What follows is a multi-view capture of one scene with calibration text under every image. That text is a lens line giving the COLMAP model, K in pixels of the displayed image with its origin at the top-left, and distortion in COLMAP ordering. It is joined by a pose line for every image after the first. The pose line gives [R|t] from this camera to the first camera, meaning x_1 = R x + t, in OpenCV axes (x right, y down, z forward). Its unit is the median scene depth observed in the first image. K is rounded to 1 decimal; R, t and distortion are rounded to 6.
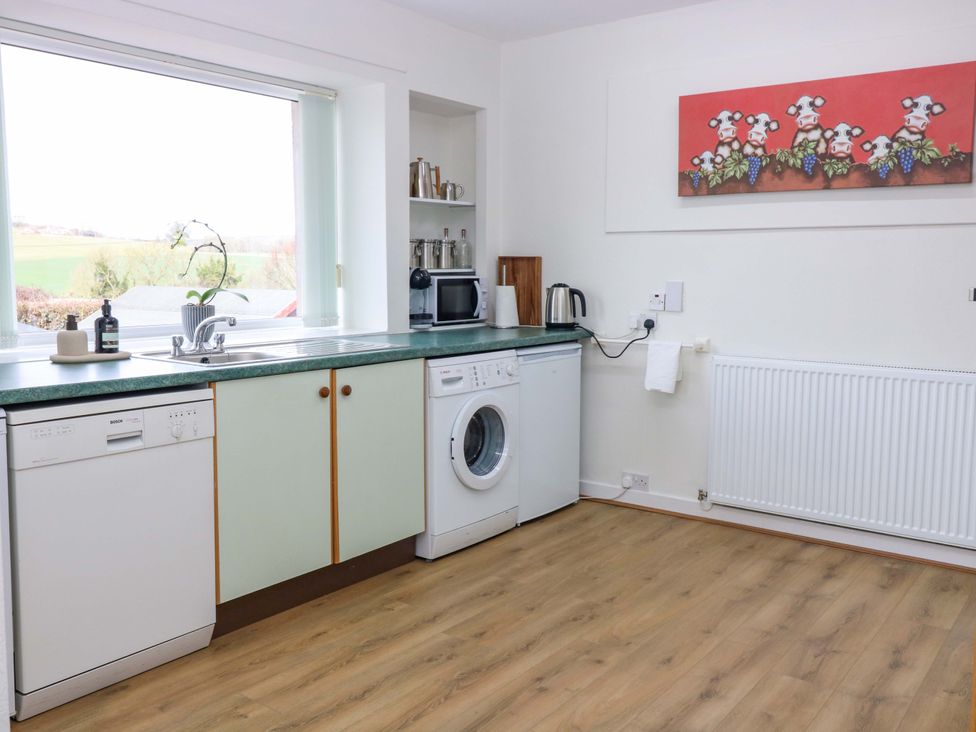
lens RADIAL K [[857.4, 0, 487.6], [0, 857.4, 363.1], [0, 0, 1]] dist [0.015368, 0.010954]
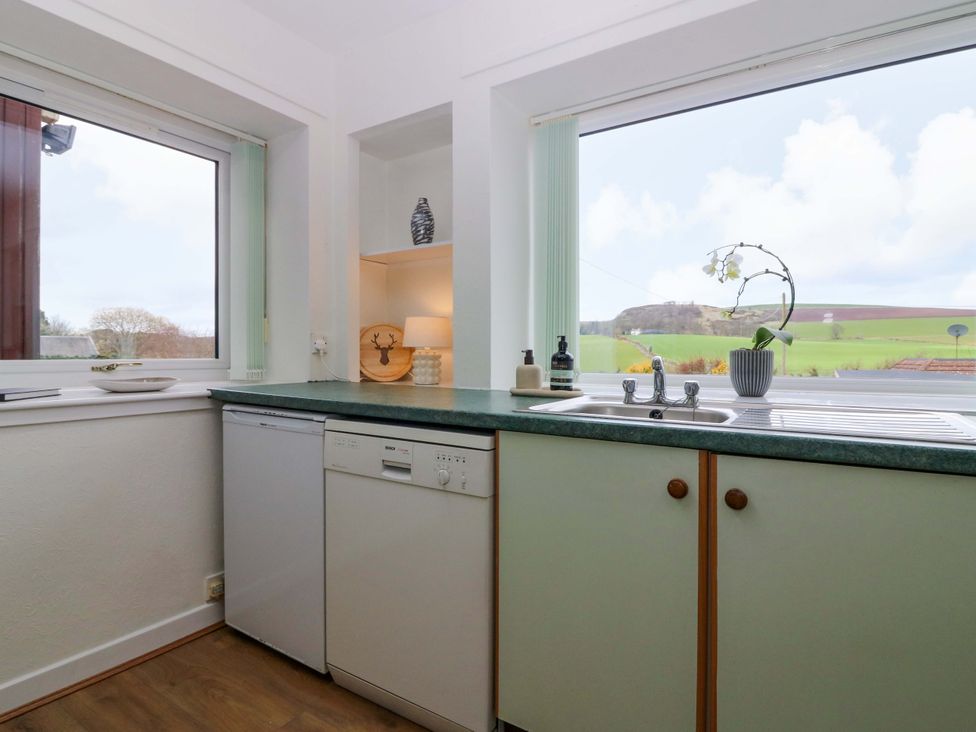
lens RADIAL K [[537.2, 0, 521.1], [0, 537.2, 366.1], [0, 0, 1]] dist [-0.001355, -0.011671]
pose [[0.103180, 0.019462, -0.994472, 0.158373], [-0.115189, 0.993315, 0.007488, -0.038954], [0.987970, 0.113780, 0.104732, 0.886573]]
